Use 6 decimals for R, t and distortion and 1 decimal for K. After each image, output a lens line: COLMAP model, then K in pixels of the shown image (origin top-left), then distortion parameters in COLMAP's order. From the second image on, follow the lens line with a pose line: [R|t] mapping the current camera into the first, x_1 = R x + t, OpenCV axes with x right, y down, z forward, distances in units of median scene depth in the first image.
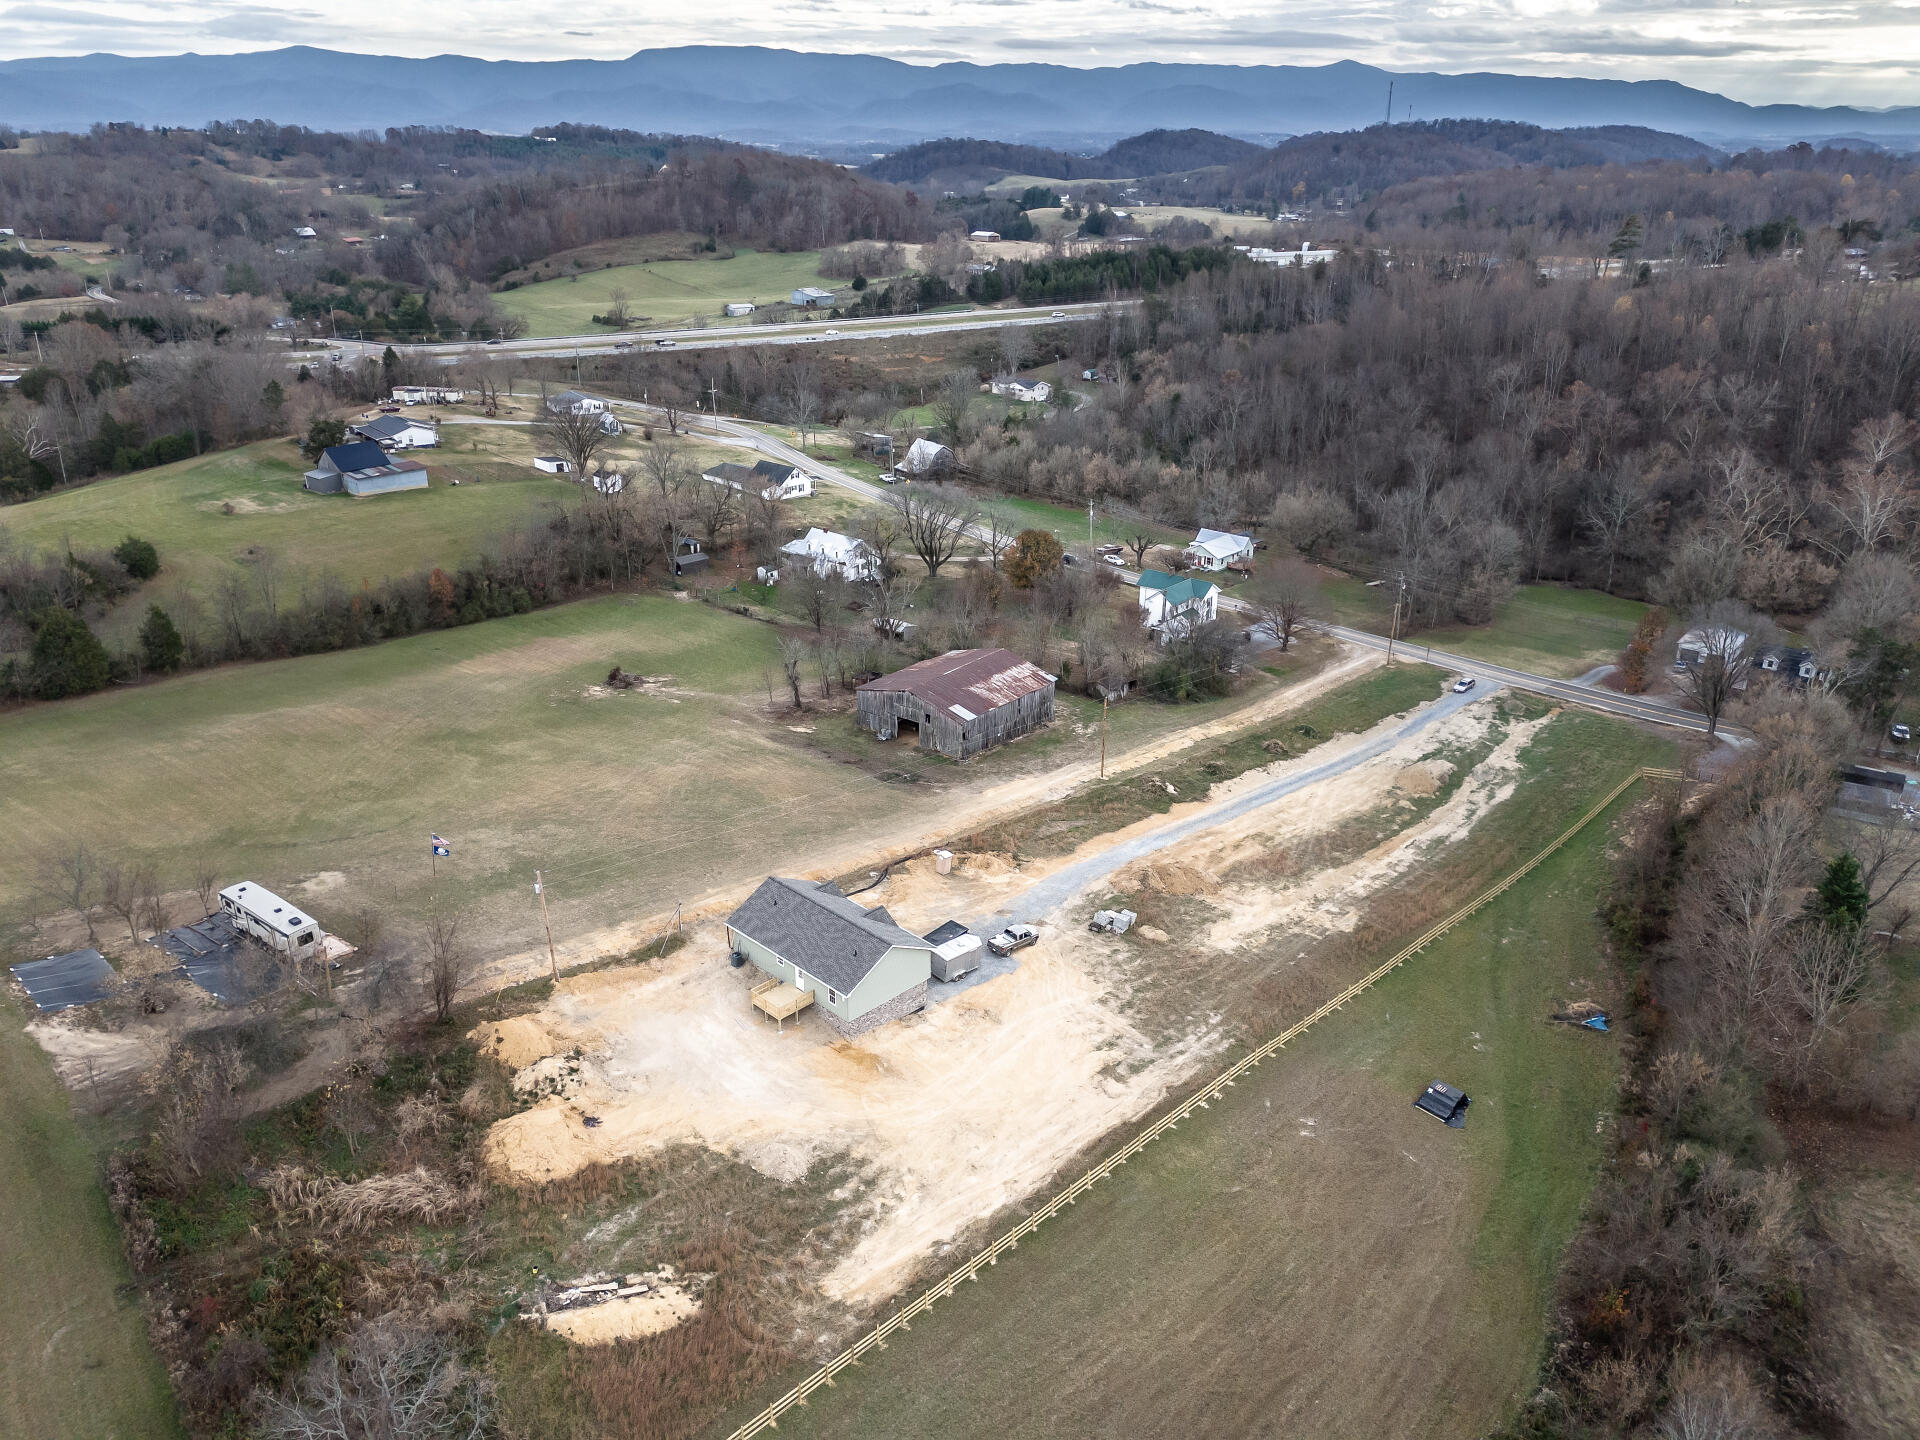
lens RADIAL K [[1400.1, 0, 959.0], [0, 1400.1, 719.8], [0, 0, 1]] dist [0.073145, -0.071780]
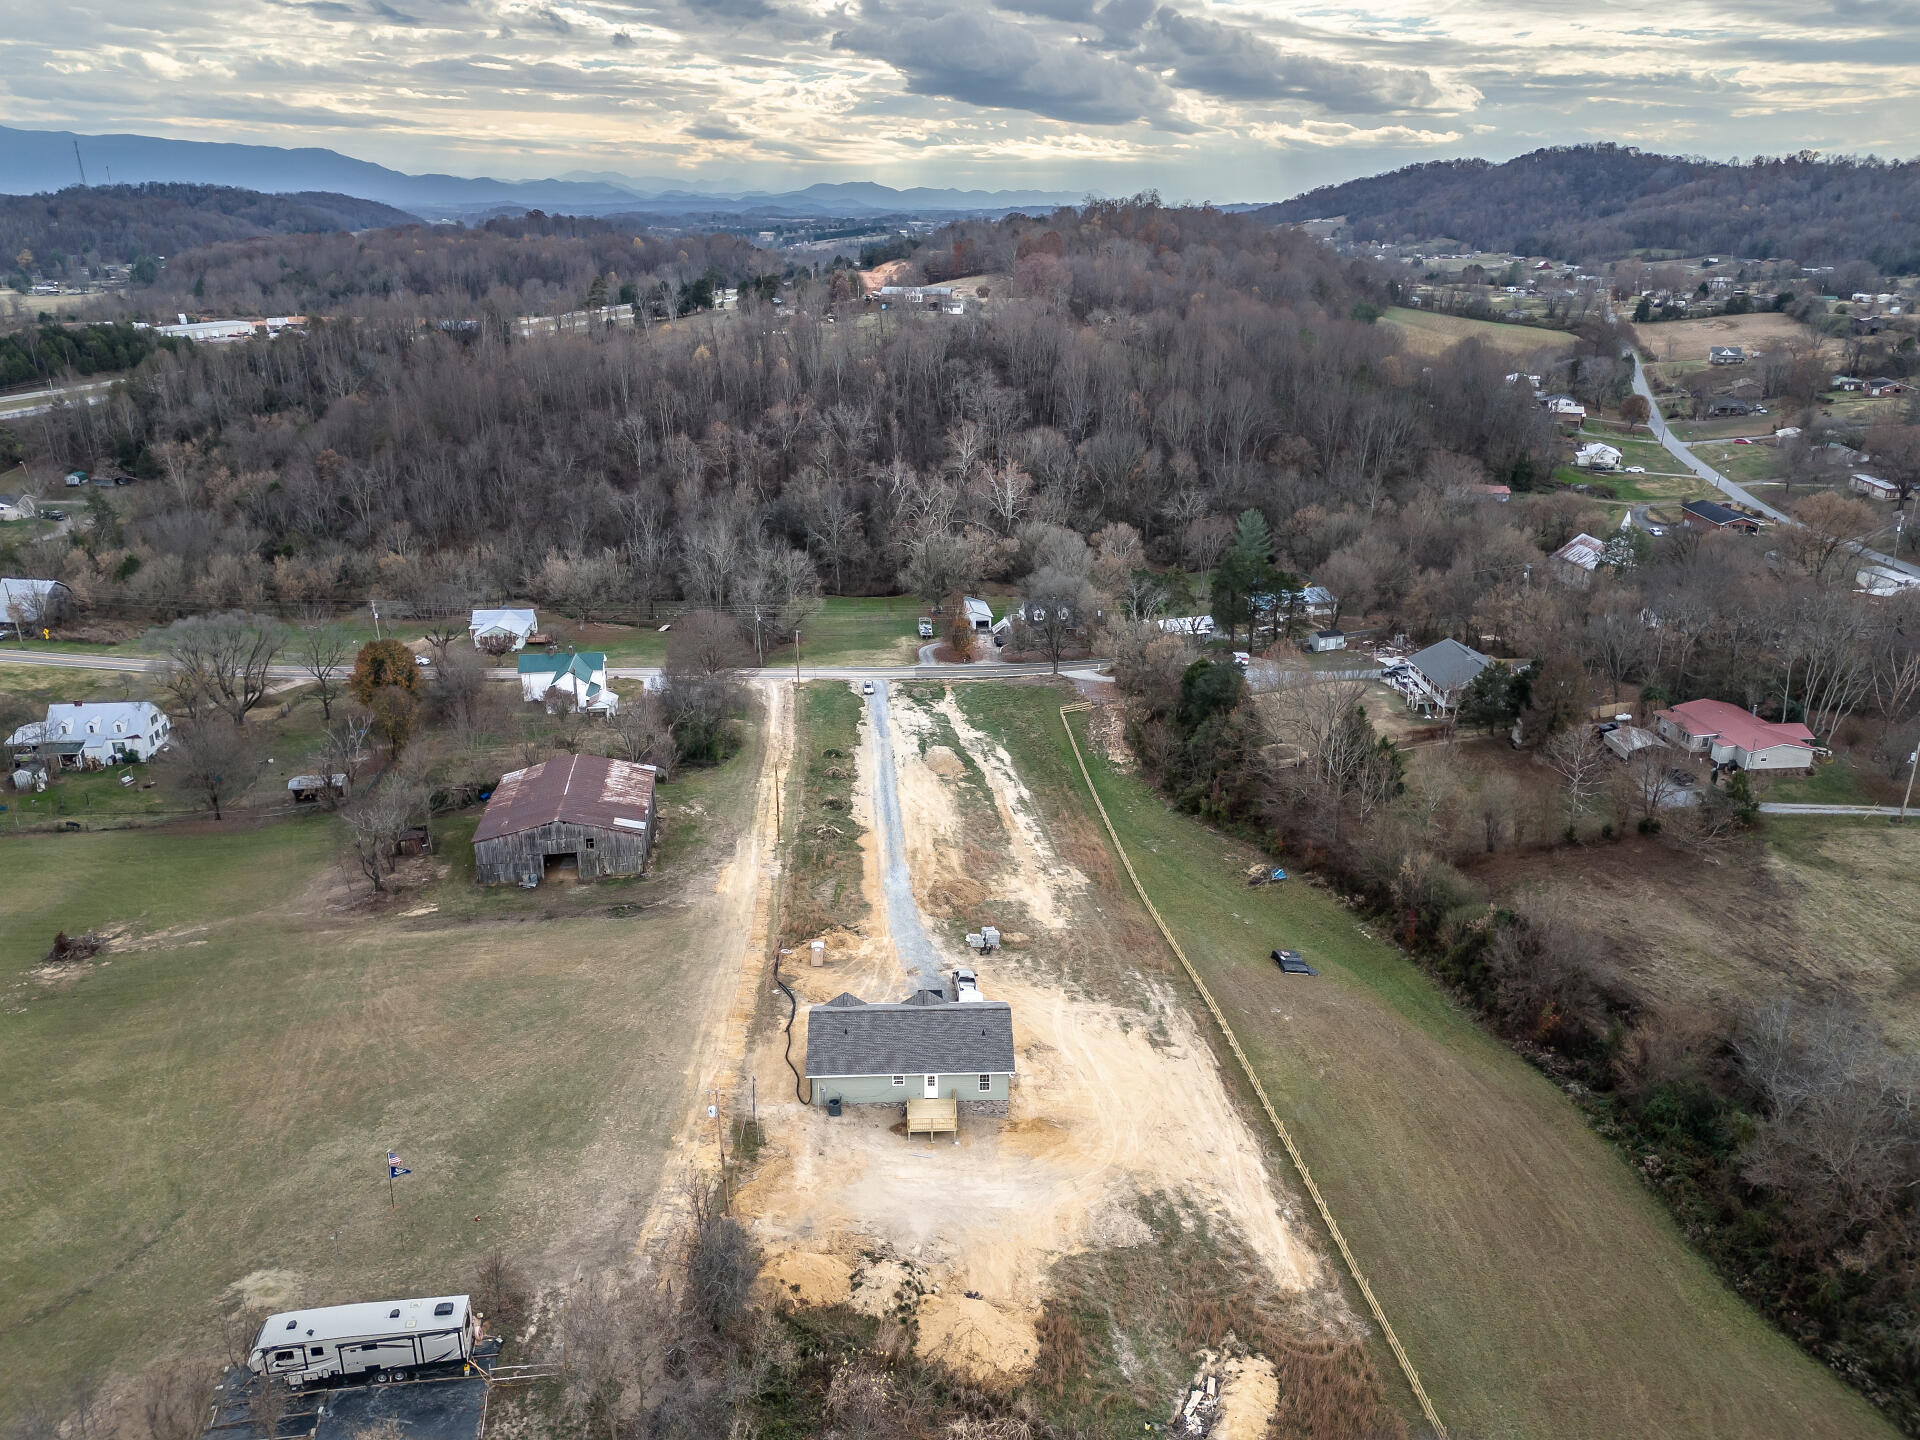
lens RADIAL K [[1400.1, 0, 959.3], [0, 1400.1, 721.0], [0, 0, 1]] dist [0.073145, -0.071780]
pose [[0.680968, -0.251960, 0.687604, -0.450910], [0.278733, 0.957451, 0.074798, -0.075517], [-0.677193, 0.140723, 0.722223, 0.179005]]
